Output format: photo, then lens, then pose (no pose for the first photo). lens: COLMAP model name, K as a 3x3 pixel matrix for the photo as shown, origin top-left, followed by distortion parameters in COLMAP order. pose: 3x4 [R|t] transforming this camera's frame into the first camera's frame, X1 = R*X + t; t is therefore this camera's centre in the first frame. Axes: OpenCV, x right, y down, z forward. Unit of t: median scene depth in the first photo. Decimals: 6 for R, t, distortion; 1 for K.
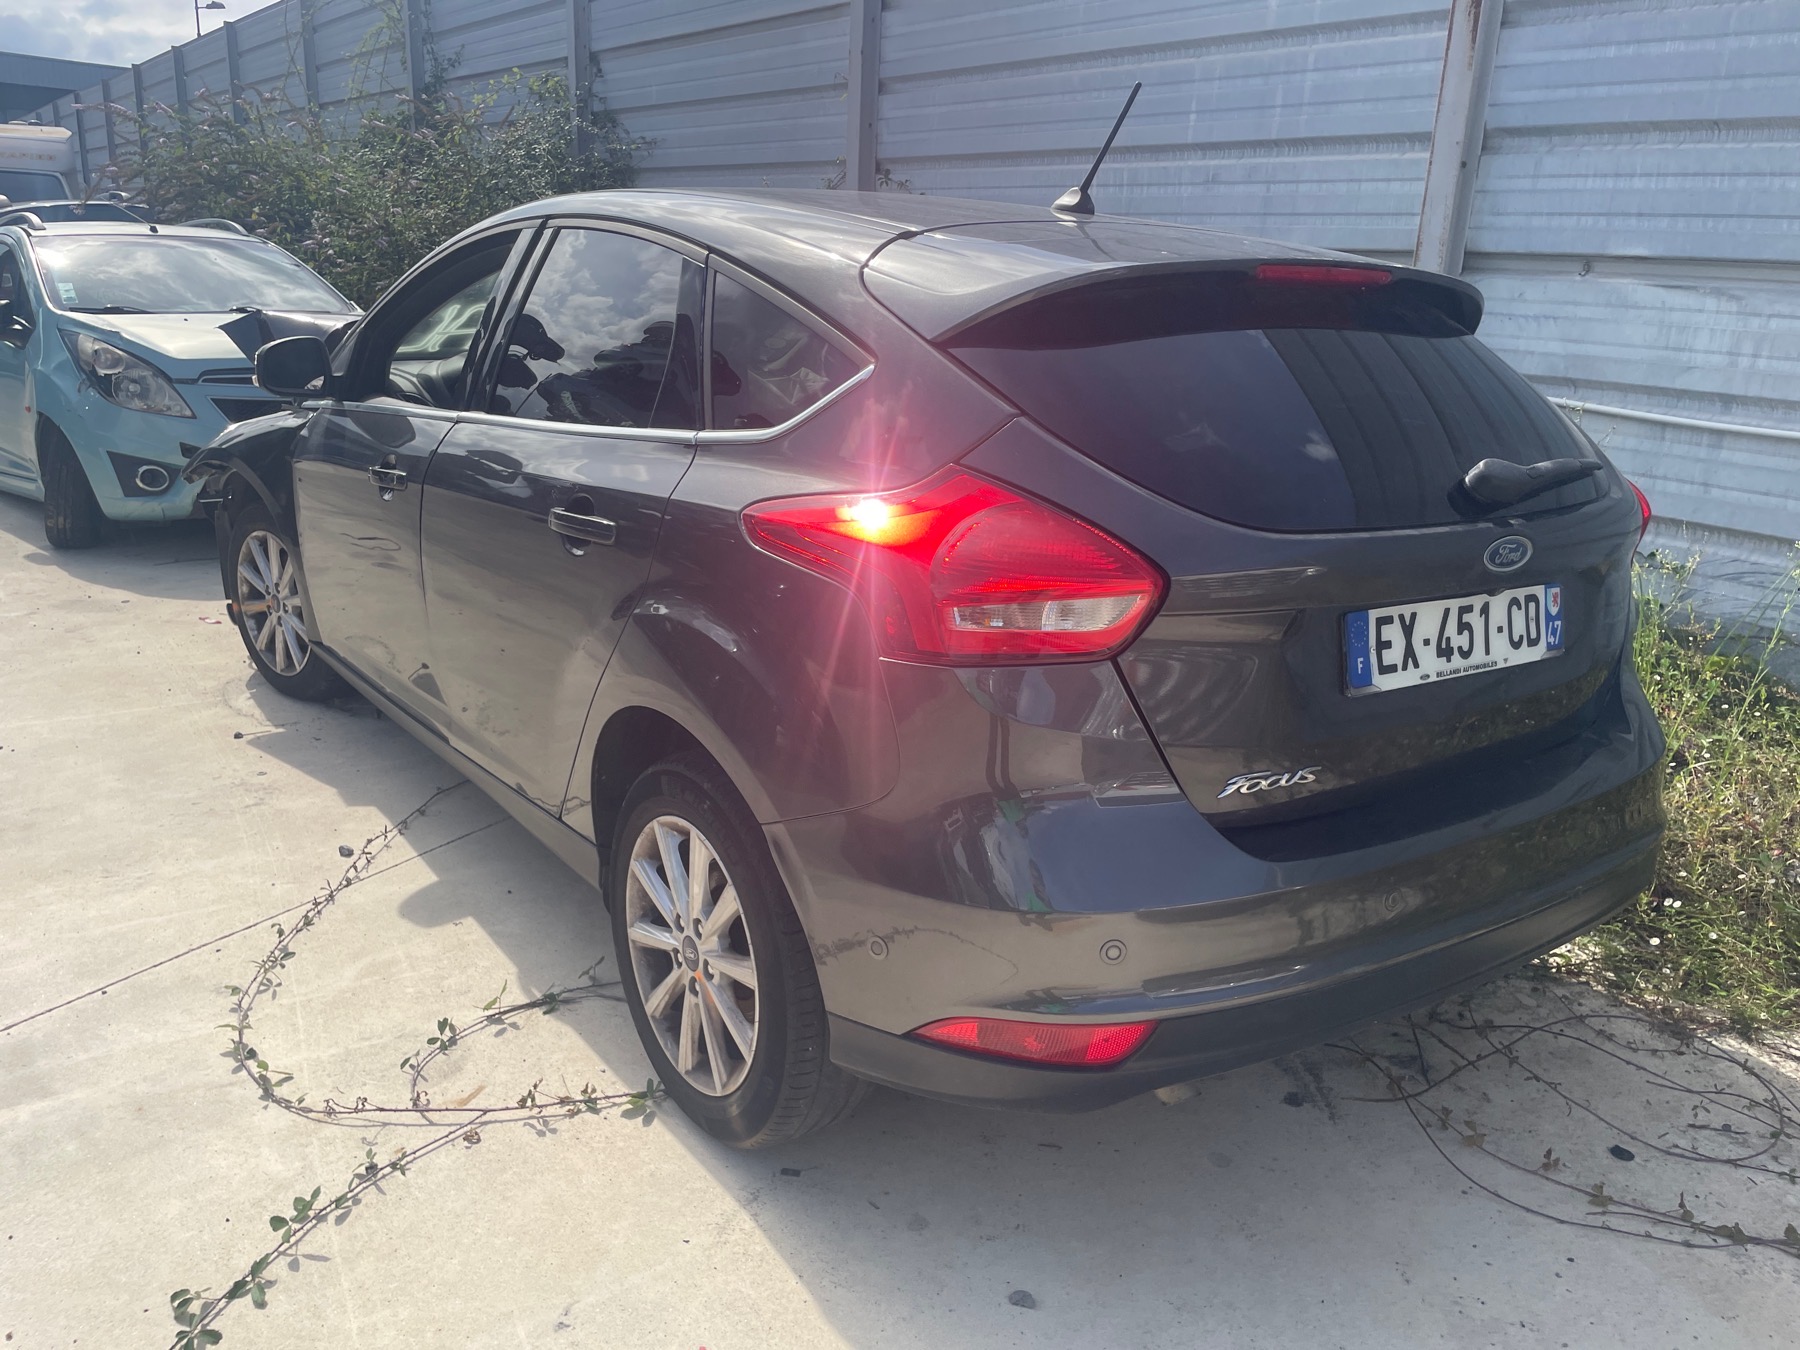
lens RADIAL K [[1294.8, 0, 862.1], [0, 1294.8, 673.4], [0, 0, 1]] dist [0.083672, -0.090166]
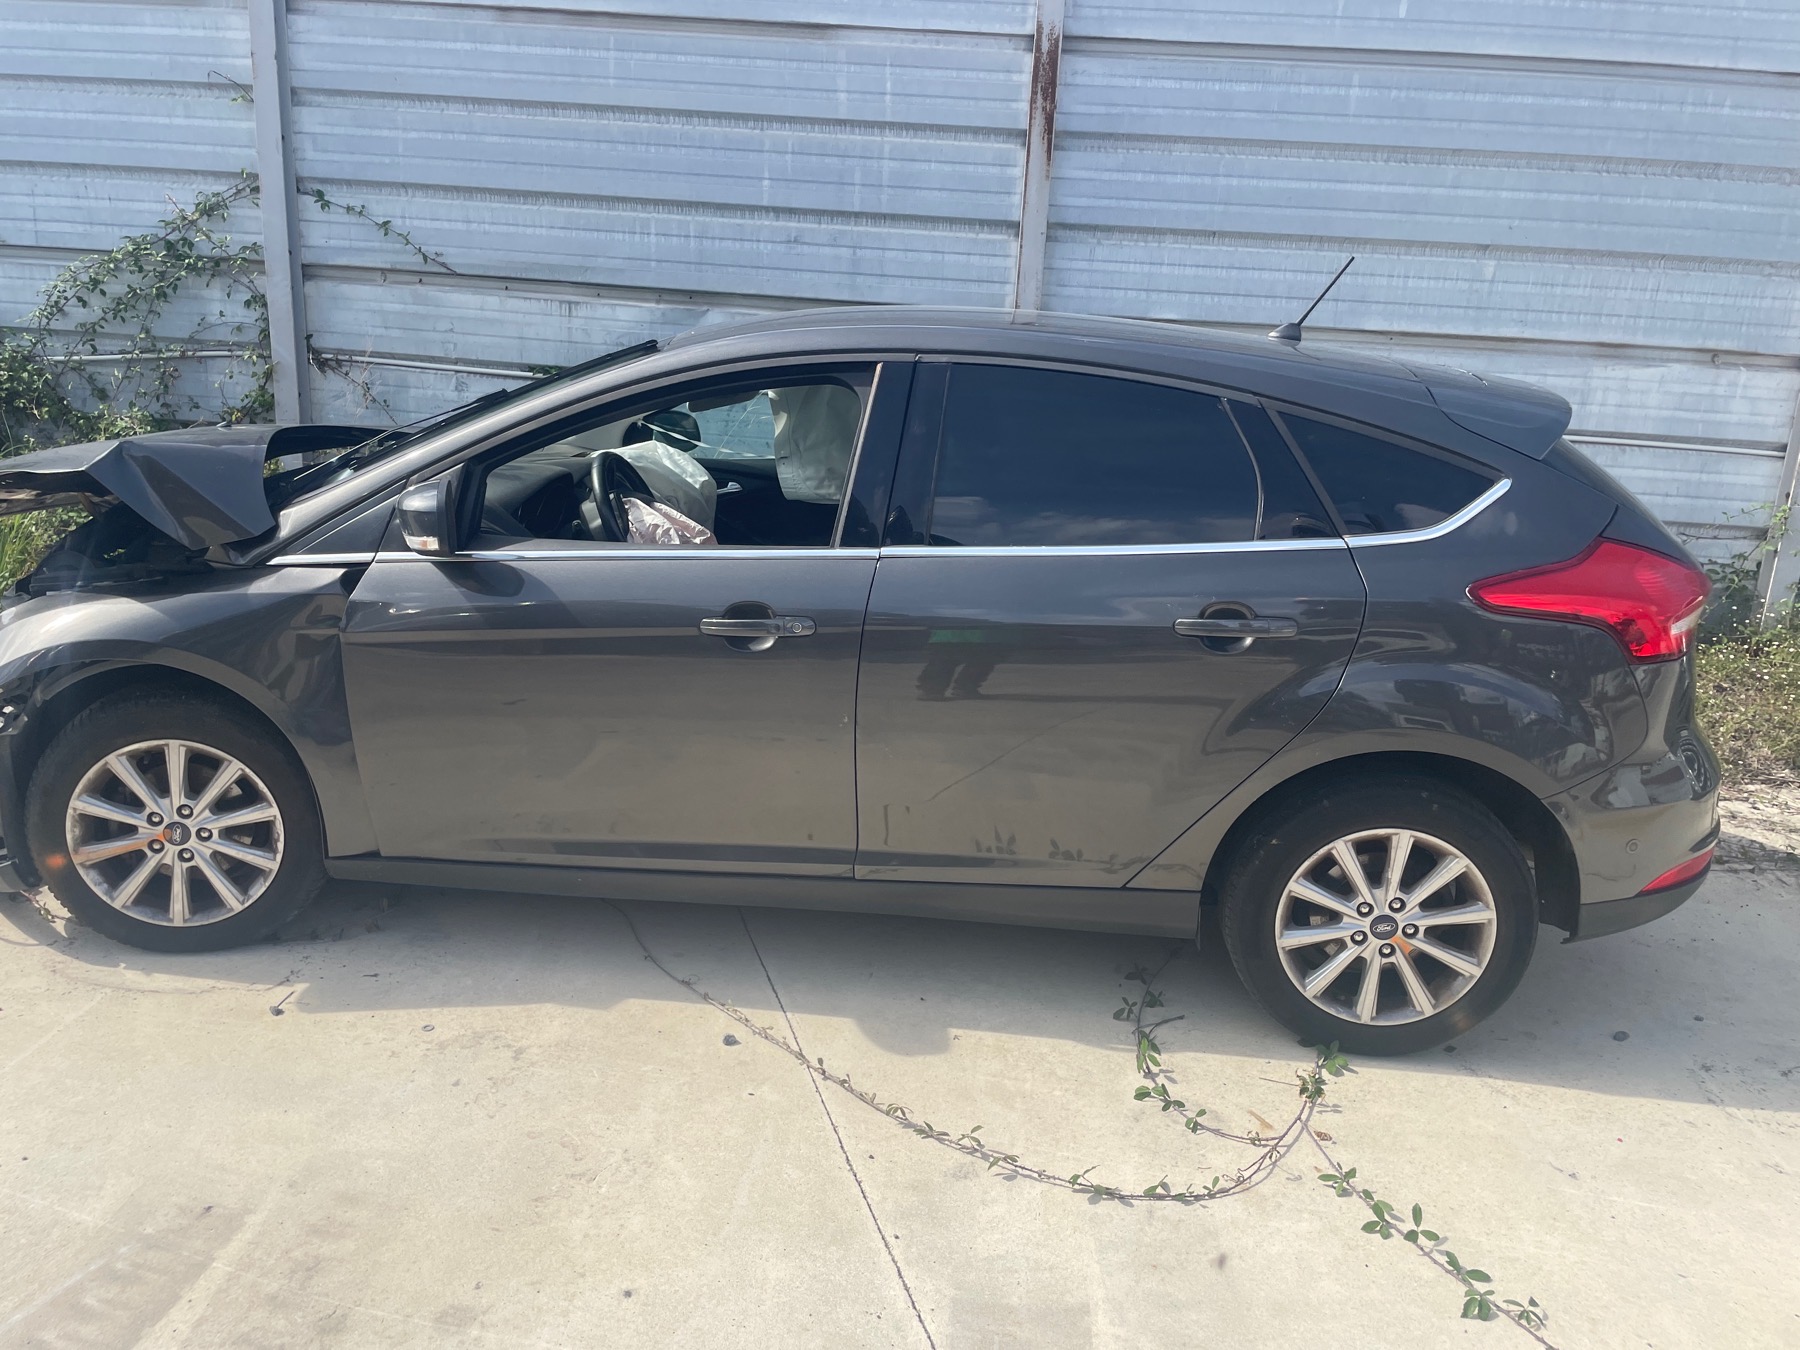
lens RADIAL K [[1294.8, 0, 862.1], [0, 1294.8, 673.4], [0, 0, 1]] dist [0.083672, -0.090166]
pose [[0.677614, -0.220952, 0.701441, -0.784578], [0.201590, 0.973072, 0.111773, -0.166945], [-0.707249, 0.065665, 0.703908, 0.242991]]
